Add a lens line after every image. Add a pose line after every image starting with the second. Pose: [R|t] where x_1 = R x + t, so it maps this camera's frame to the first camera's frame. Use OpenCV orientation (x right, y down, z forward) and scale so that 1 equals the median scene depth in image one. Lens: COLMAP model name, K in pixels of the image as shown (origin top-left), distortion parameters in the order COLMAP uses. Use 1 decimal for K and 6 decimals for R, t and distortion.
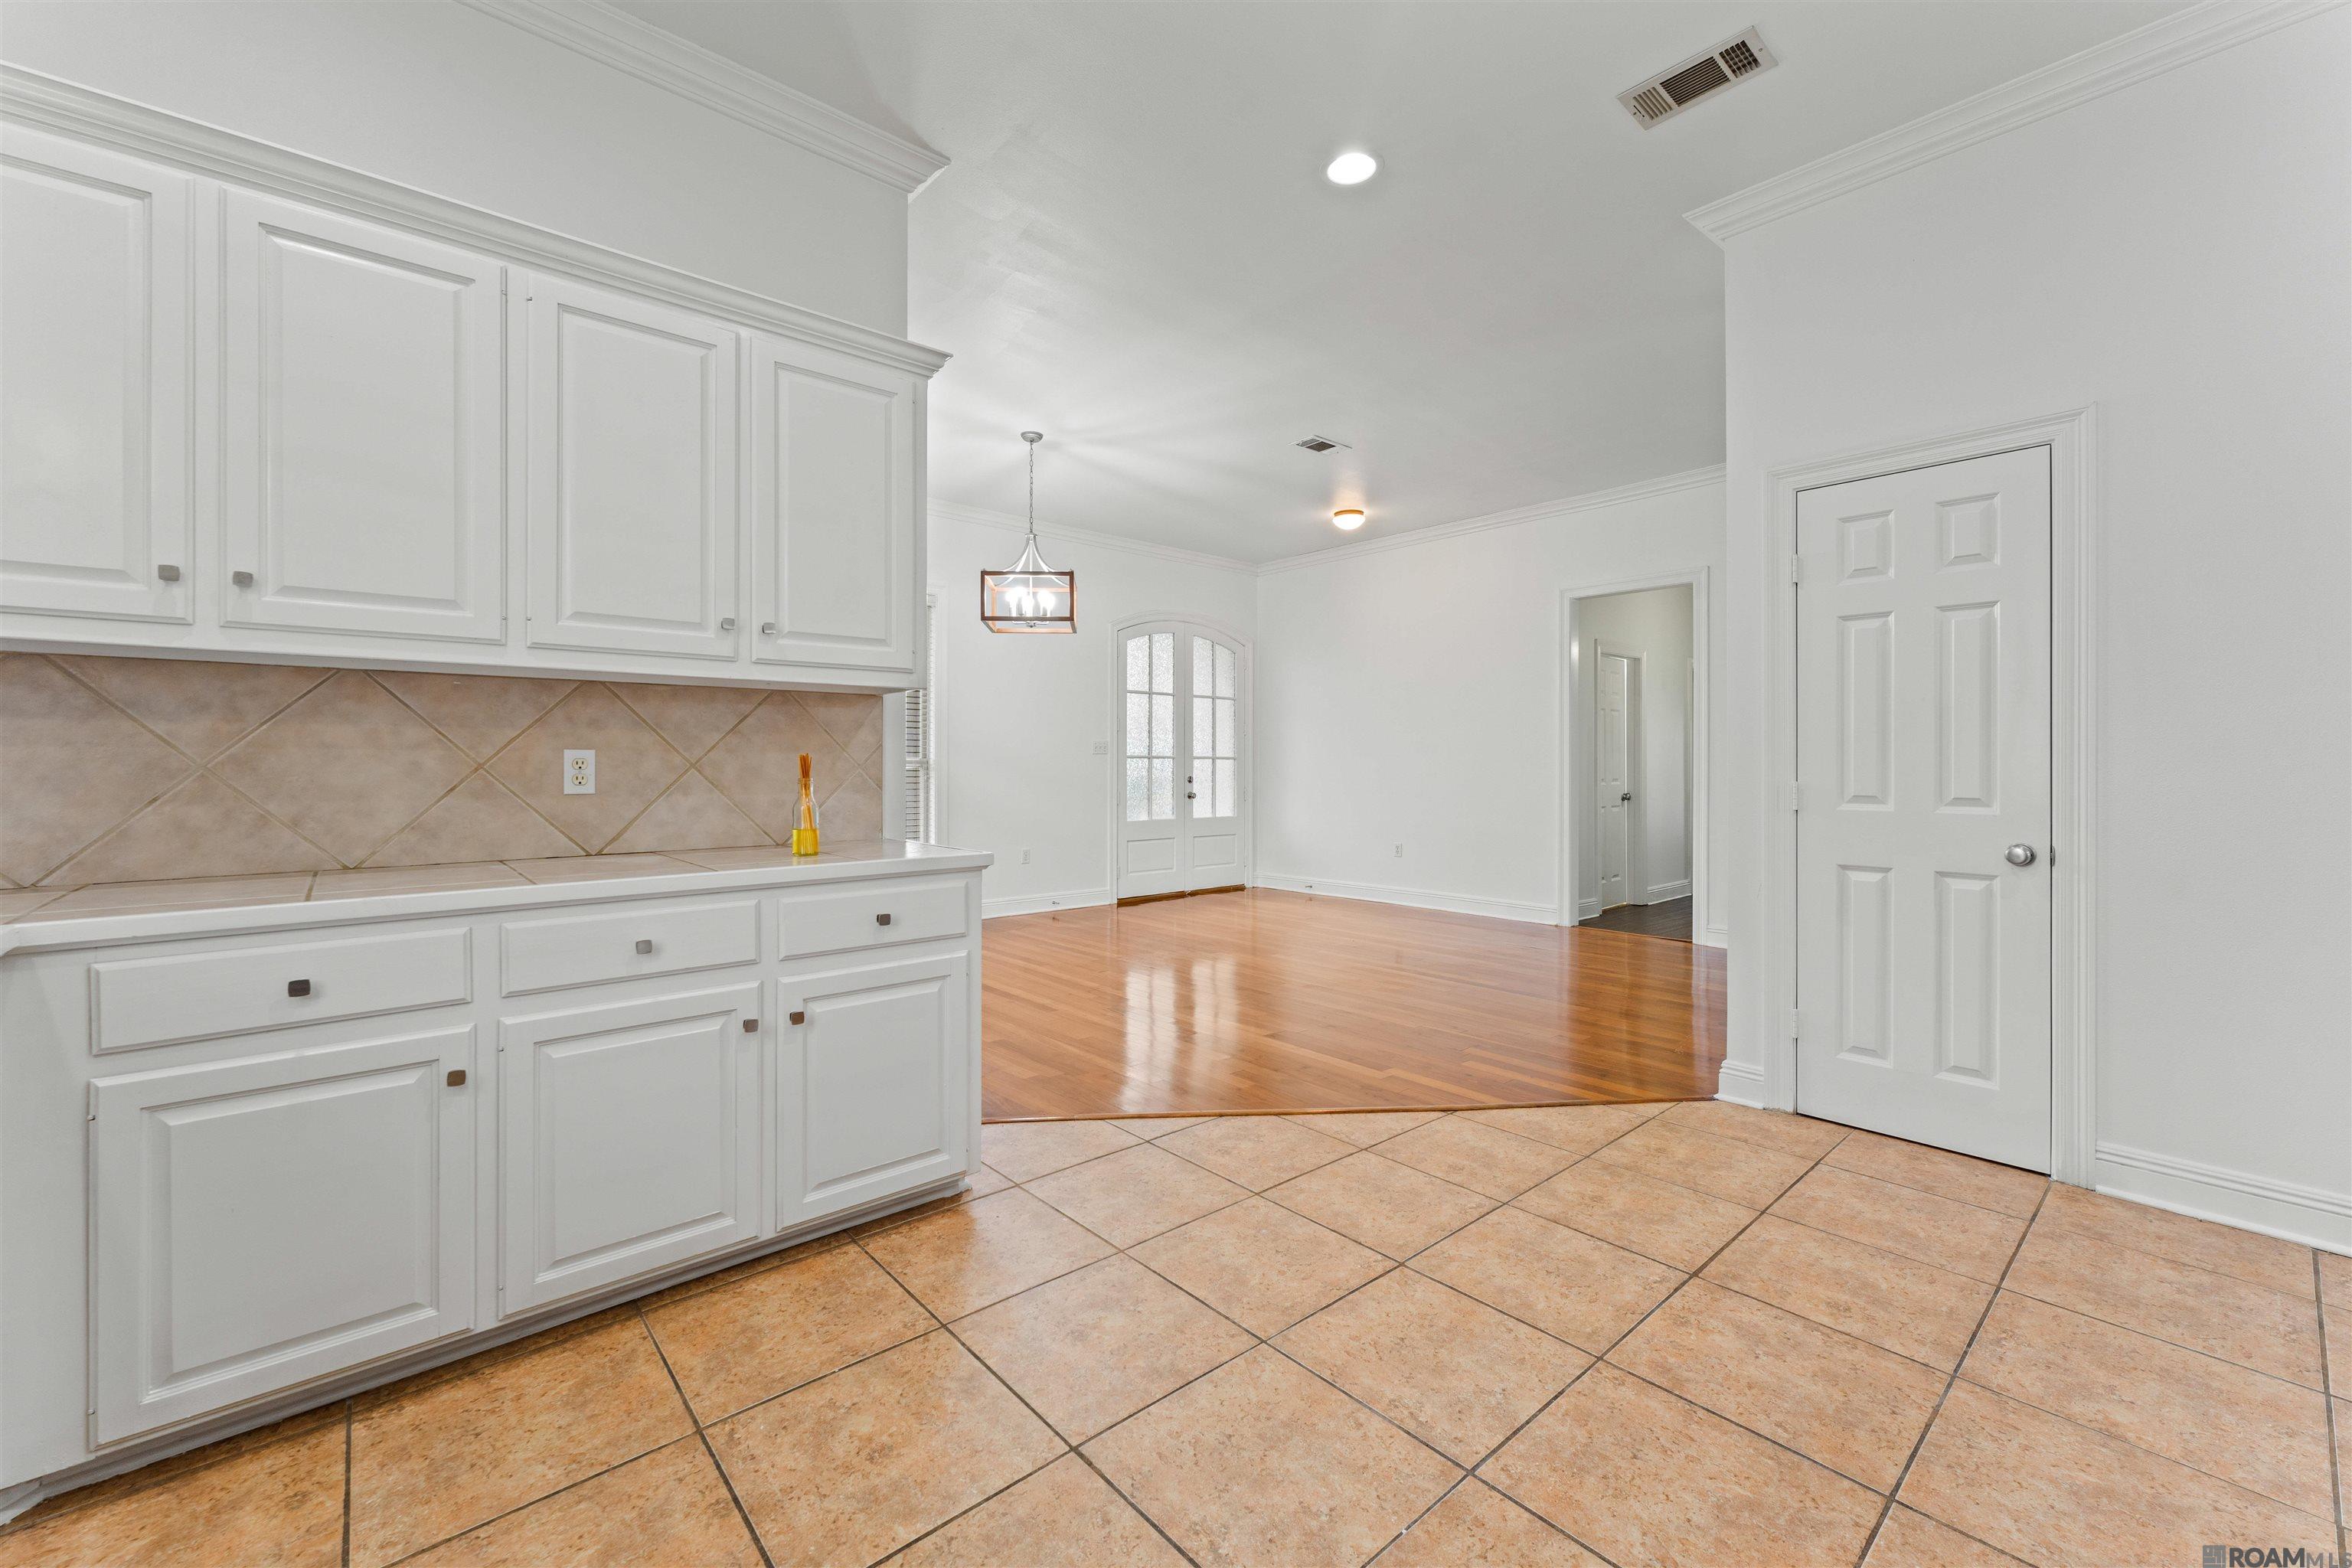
lens RADIAL K [[944.1, 0, 1163.6], [0, 944.1, 747.9], [0, 0, 1]] dist [-0.000251, 0.000068]
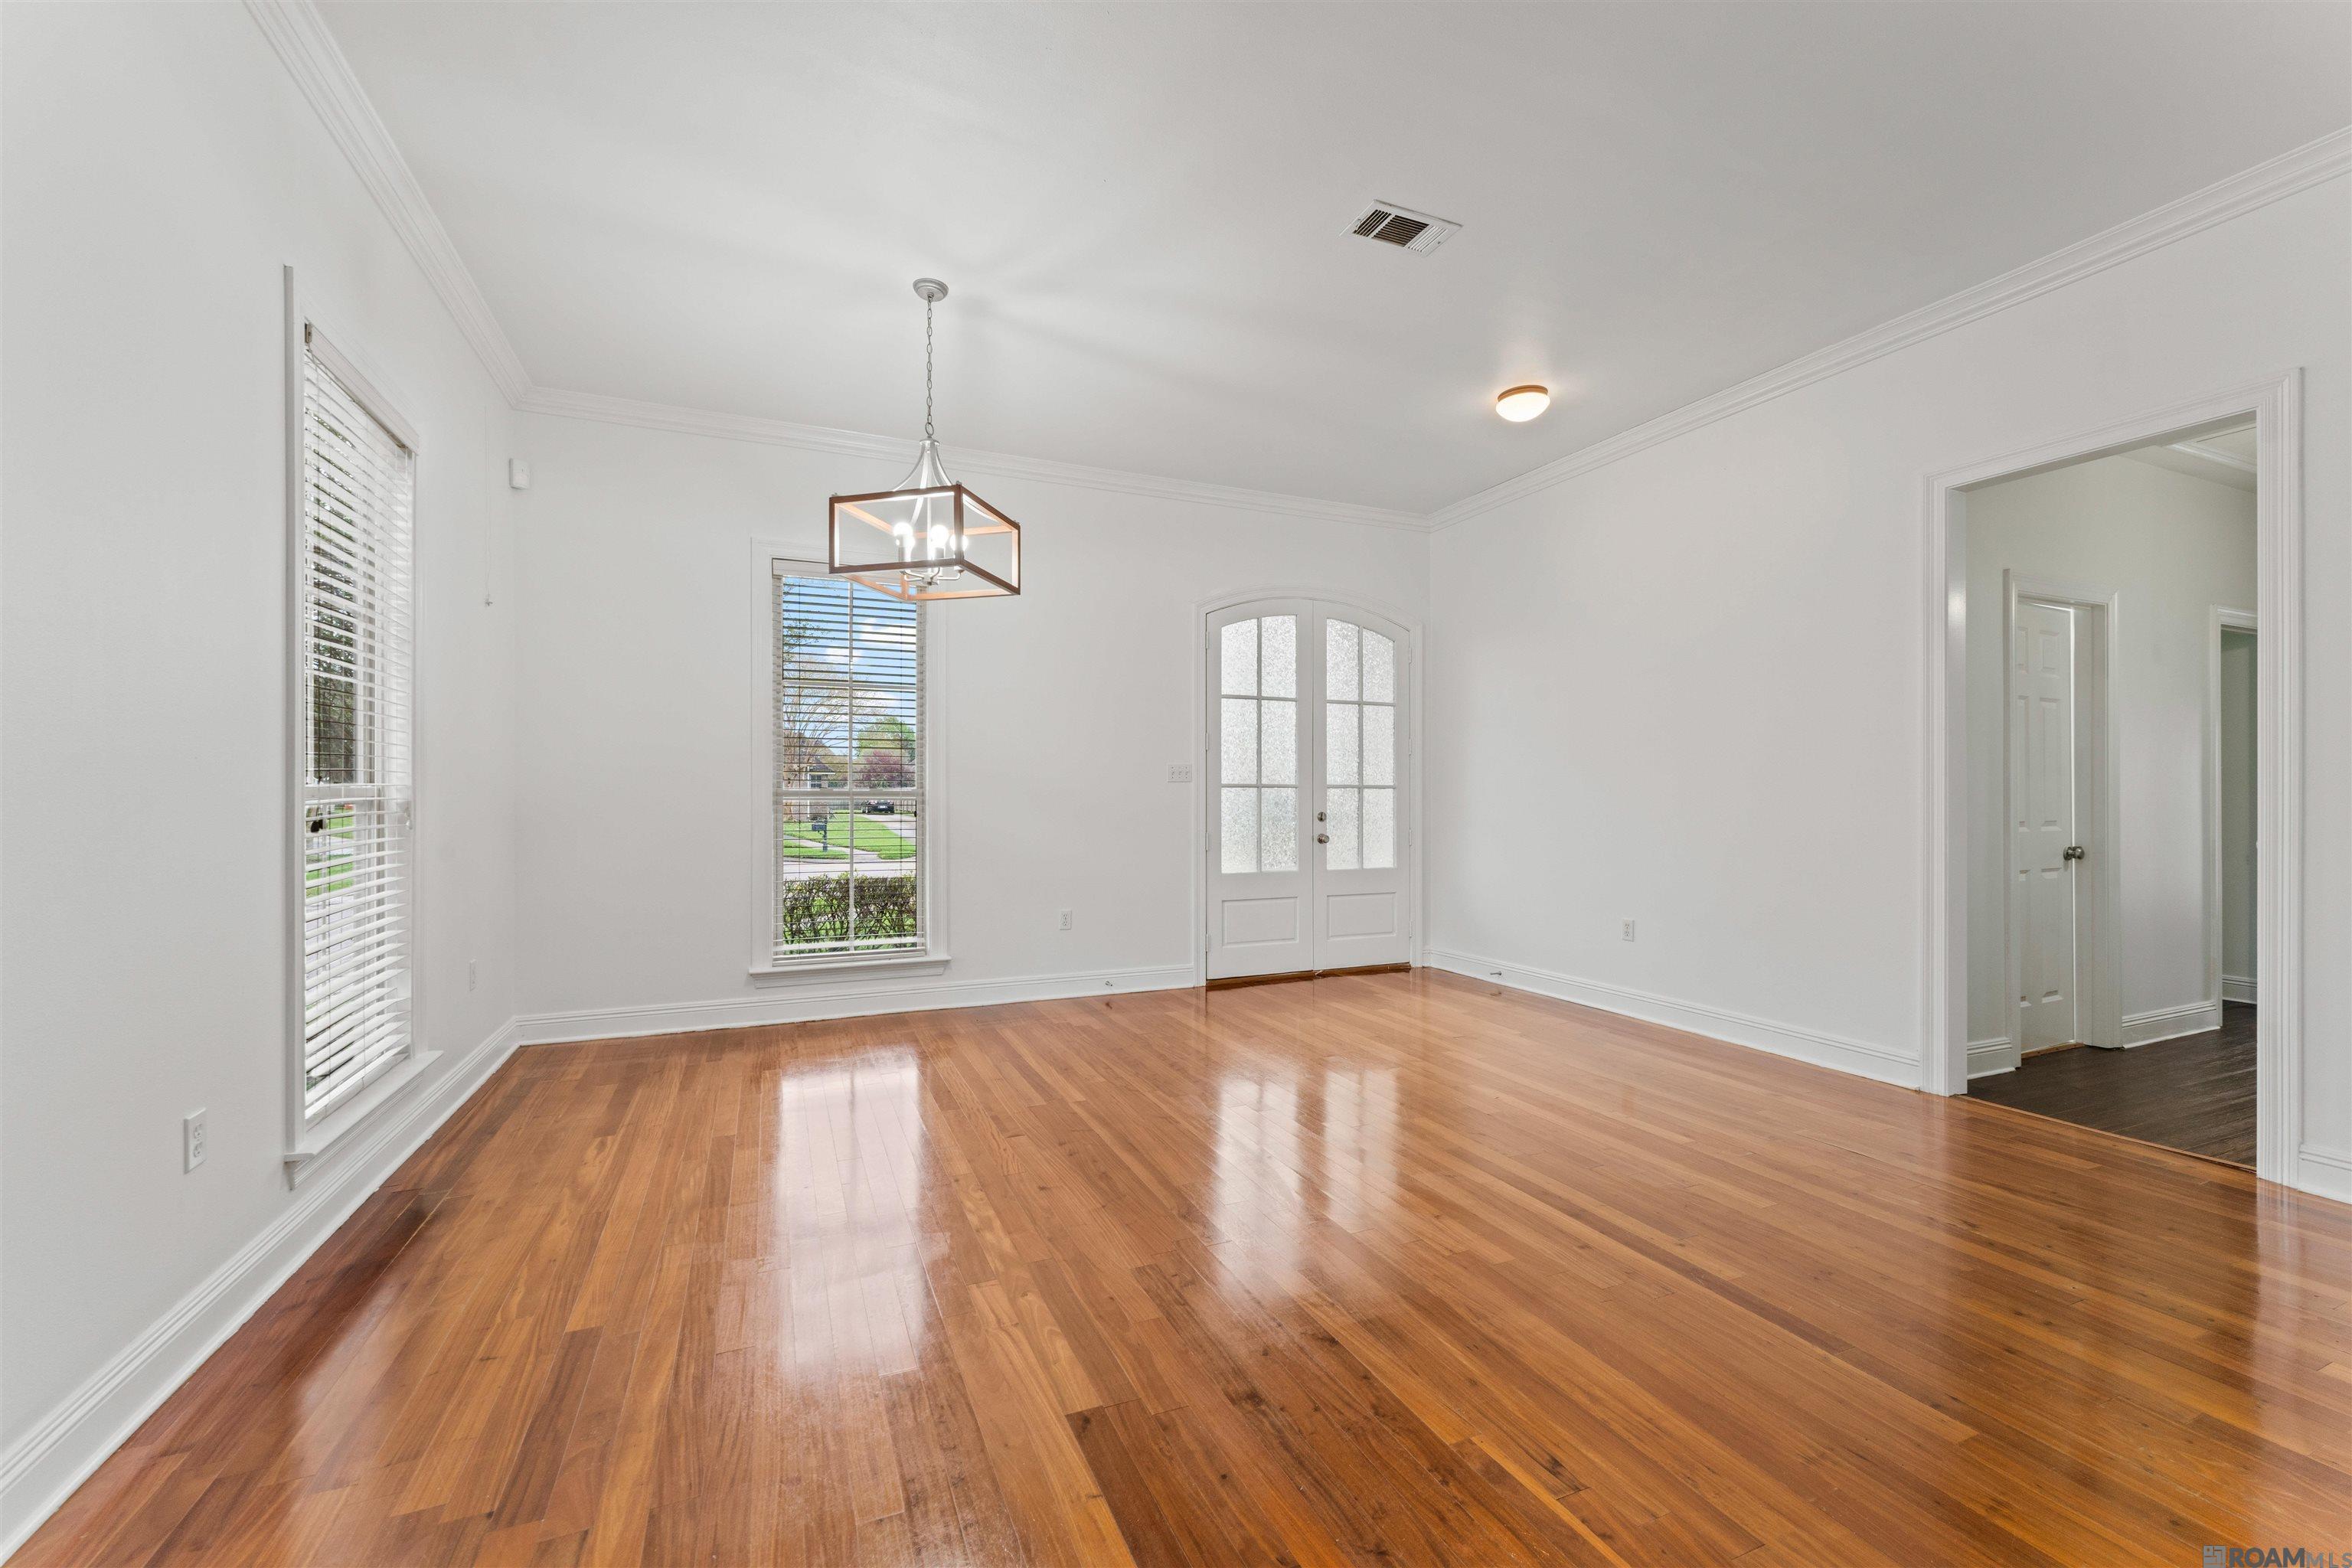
lens RADIAL K [[936.8, 0, 1167.6], [0, 936.8, 784.6], [0, 0, 1]] dist [-0.000684, 0.000129]
pose [[0.953007, -0.004582, -0.302913, 0.147540], [0.006866, 0.999955, 0.006476, 0.003902], [0.302870, -0.008252, 0.952996, 0.311635]]
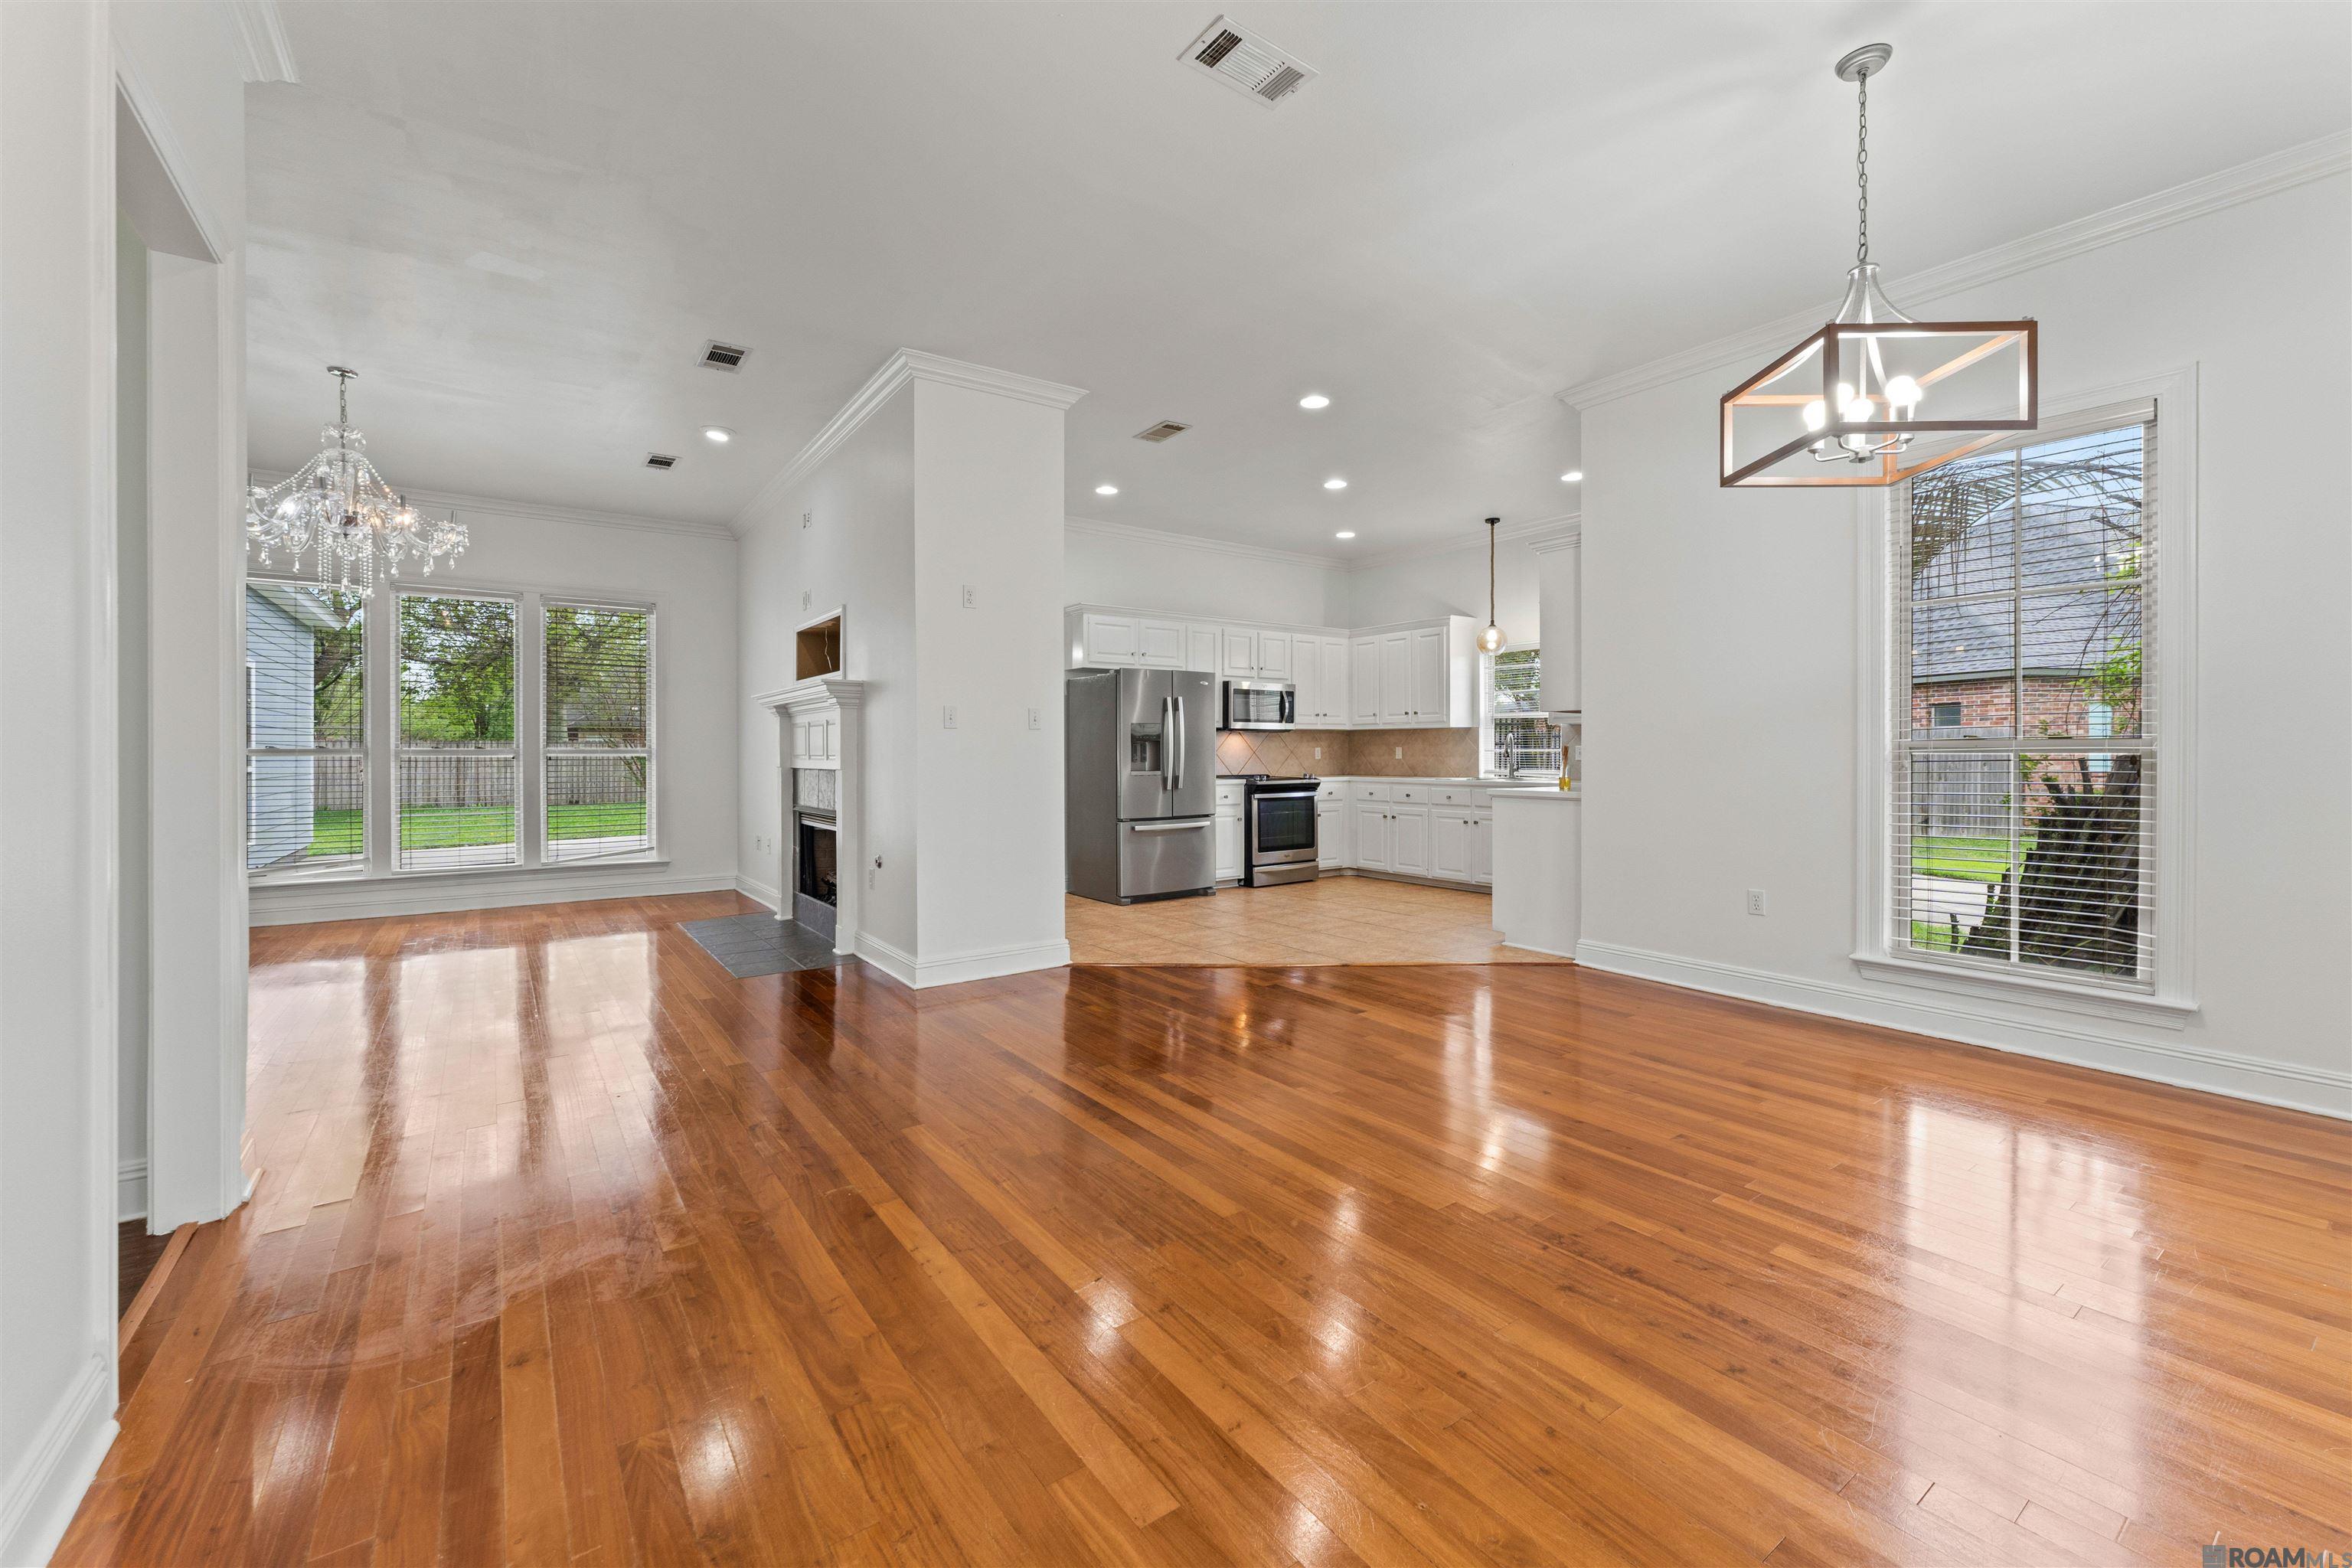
lens RADIAL K [[956.3, 0, 1163.2], [0, 956.3, 757.6], [0, 0, 1]] dist [-0.000766, 0.000003]
pose [[-0.995118, -0.002317, 0.098662, 0.116710], [-0.003363, 0.999940, -0.010438, 0.019817], [-0.098632, -0.010719, -0.995066, 1.078551]]
